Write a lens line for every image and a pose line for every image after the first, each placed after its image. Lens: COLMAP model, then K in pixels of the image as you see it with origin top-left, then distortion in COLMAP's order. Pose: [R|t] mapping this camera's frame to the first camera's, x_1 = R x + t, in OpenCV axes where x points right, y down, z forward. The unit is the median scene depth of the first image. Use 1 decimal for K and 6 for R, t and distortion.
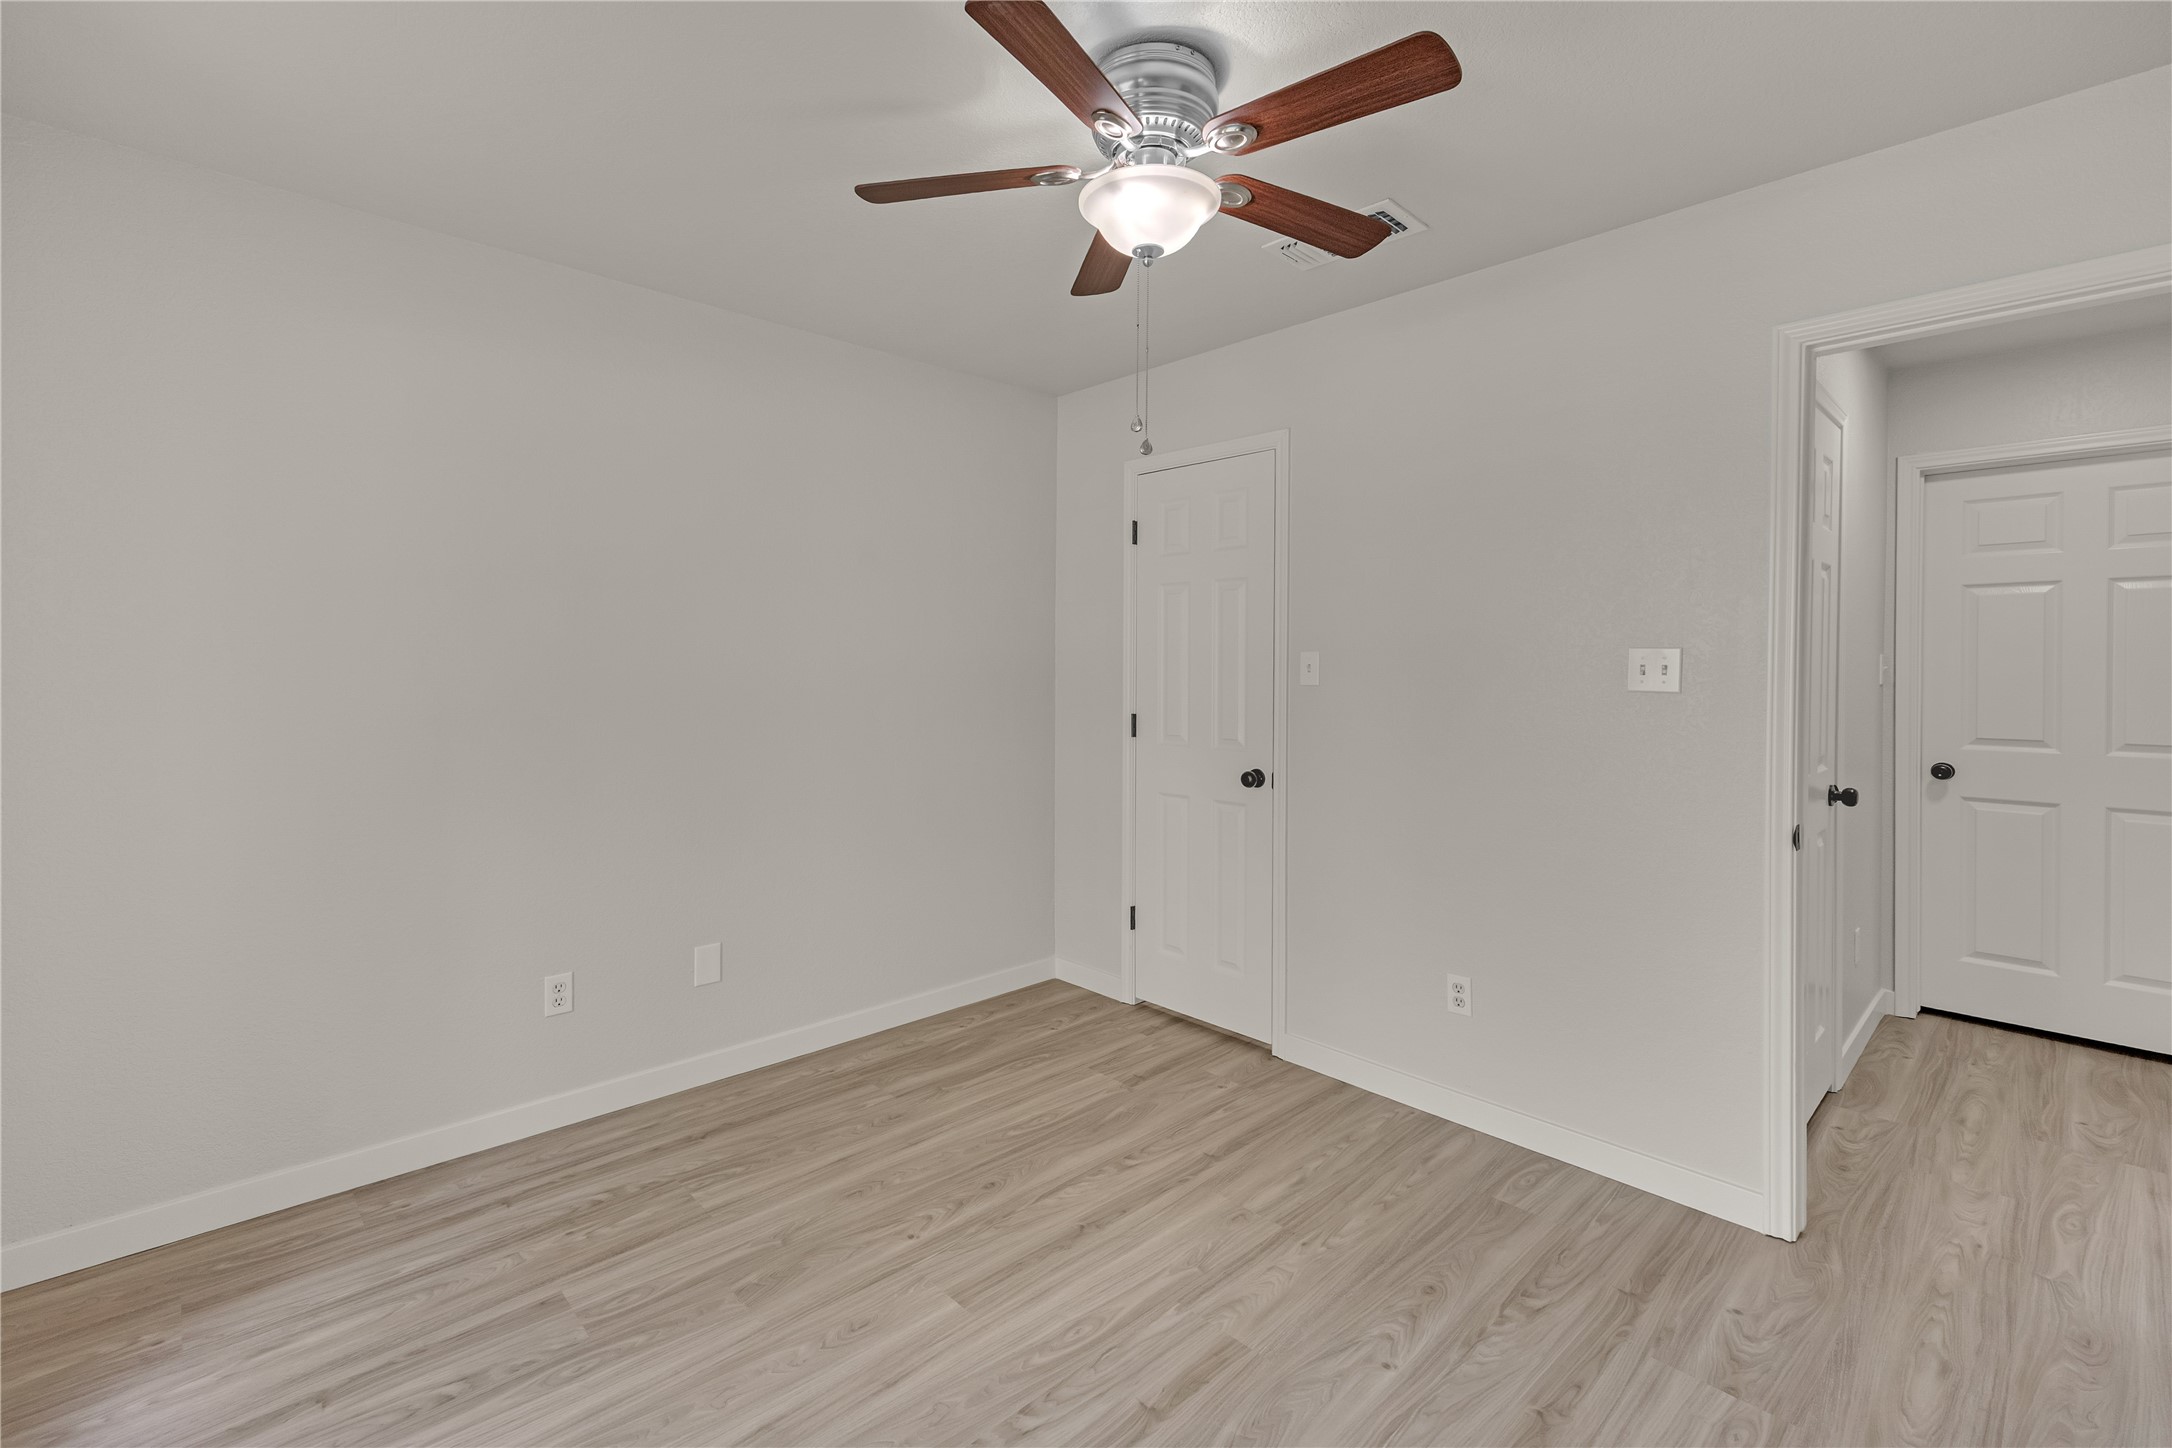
lens RADIAL K [[895.8, 0, 1074.3], [0, 895.8, 673.2], [0, 0, 1]] dist [0.000261, 0.000412]
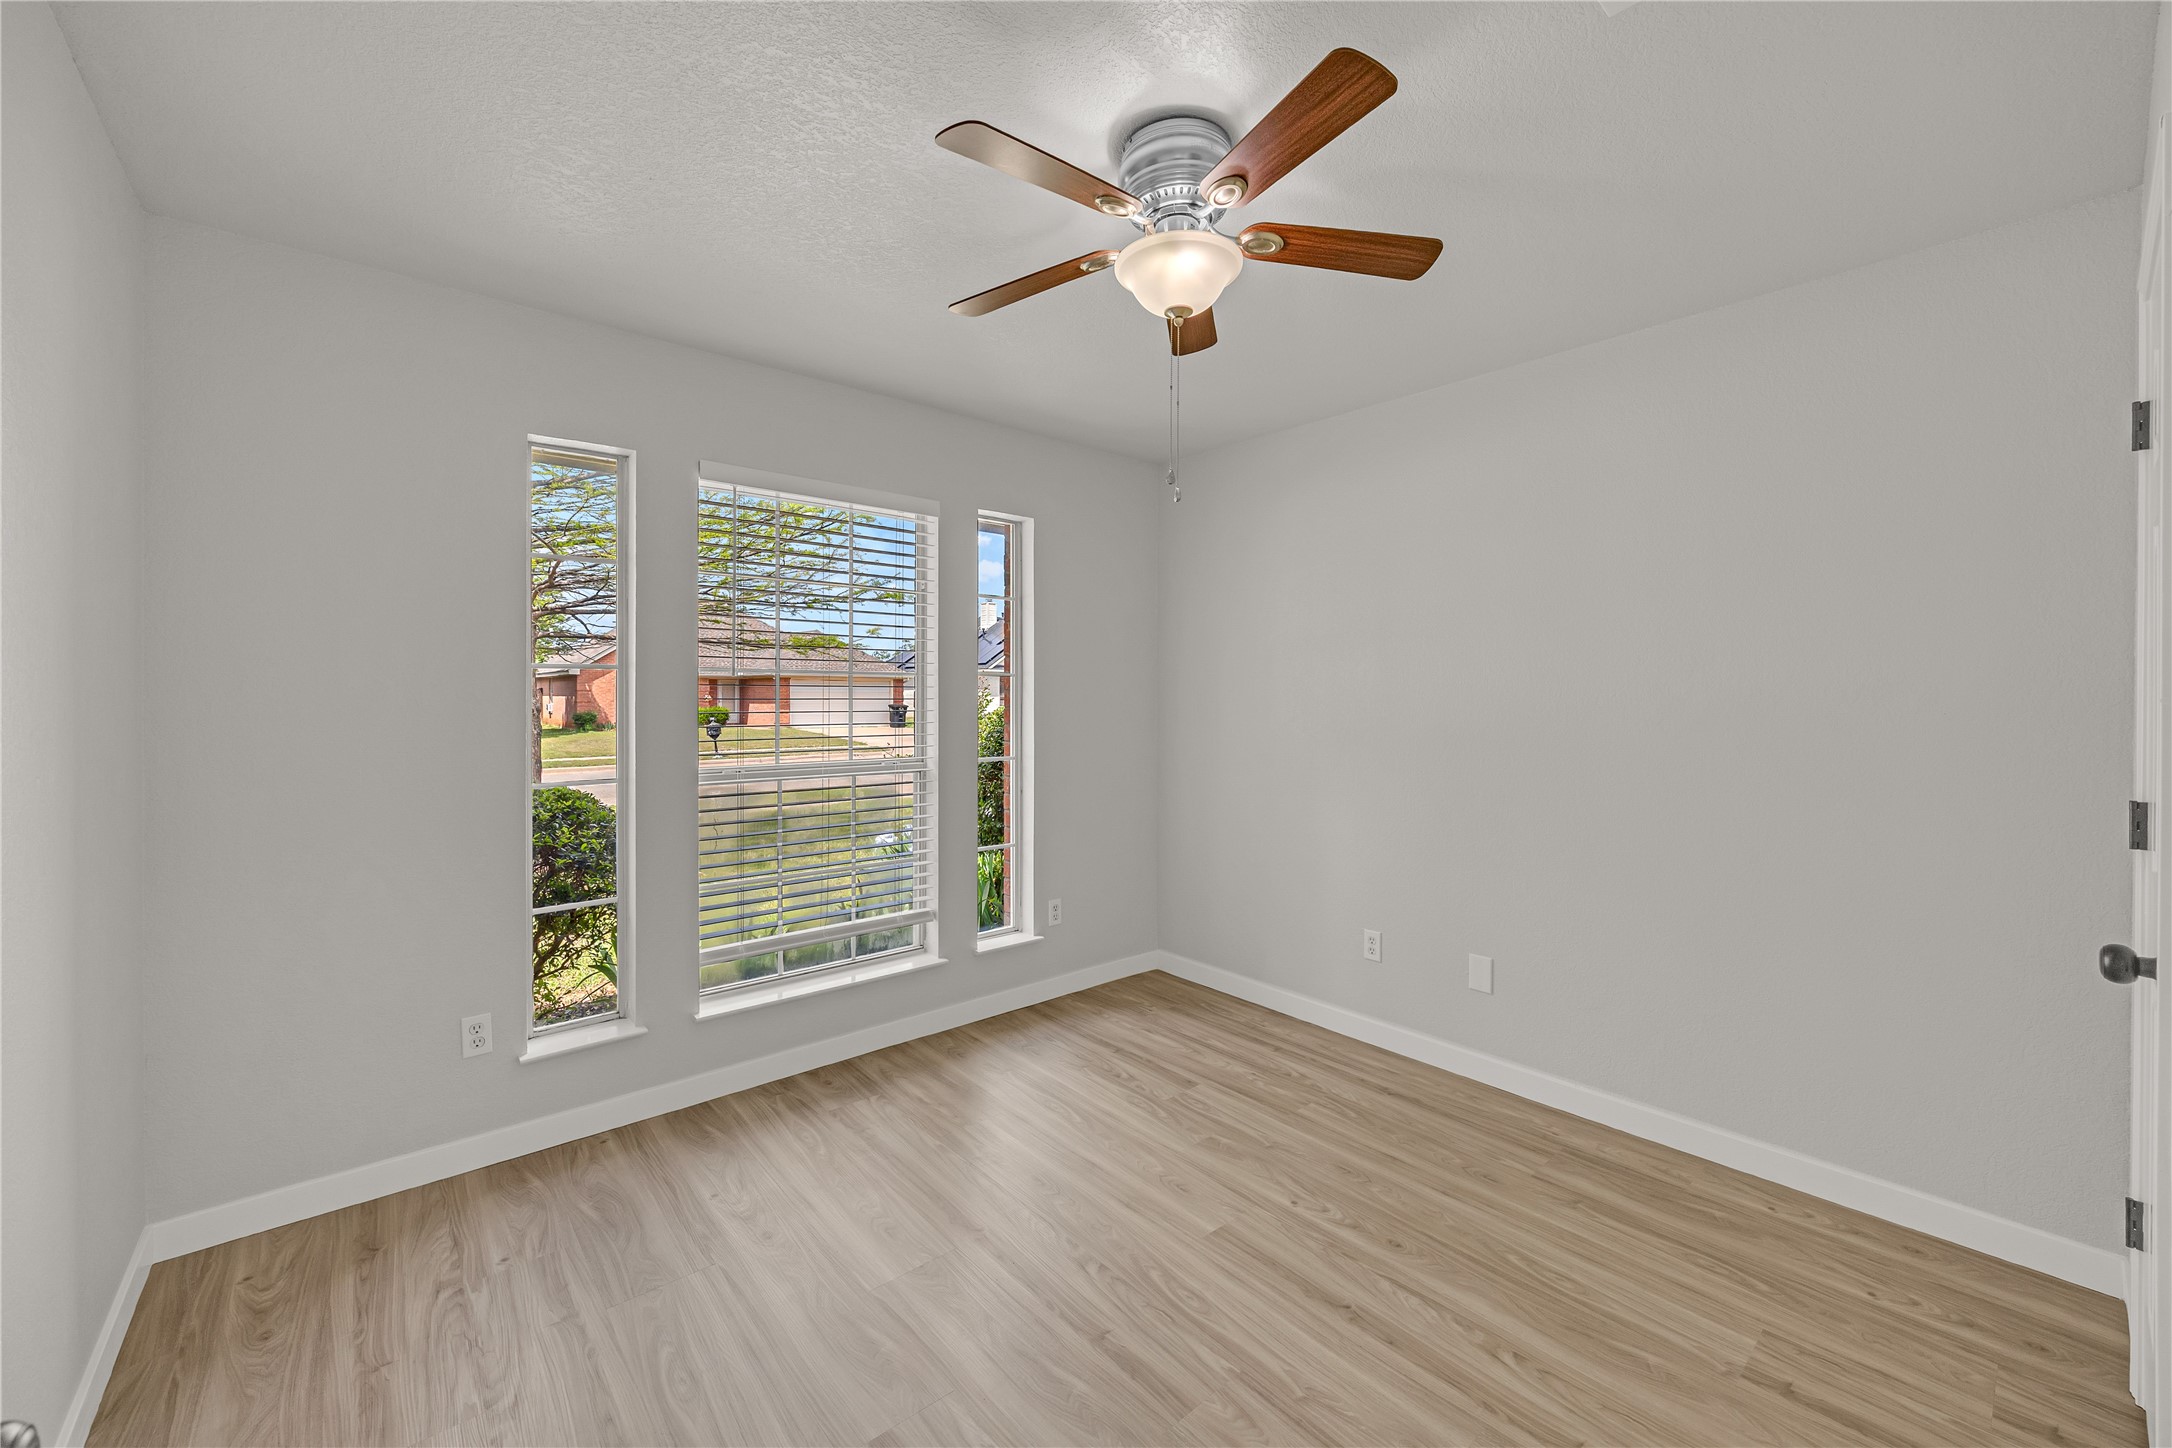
lens RADIAL K [[858.0, 0, 1086.3], [0, 858.0, 702.5], [0, 0, 1]] dist [-0.008943, 0.000006]
pose [[-0.022183, 0.003500, -0.999748, 0.837237], [-0.011365, 0.999928, 0.003753, -0.005897], [0.999689, 0.011445, -0.022141, 0.696467]]
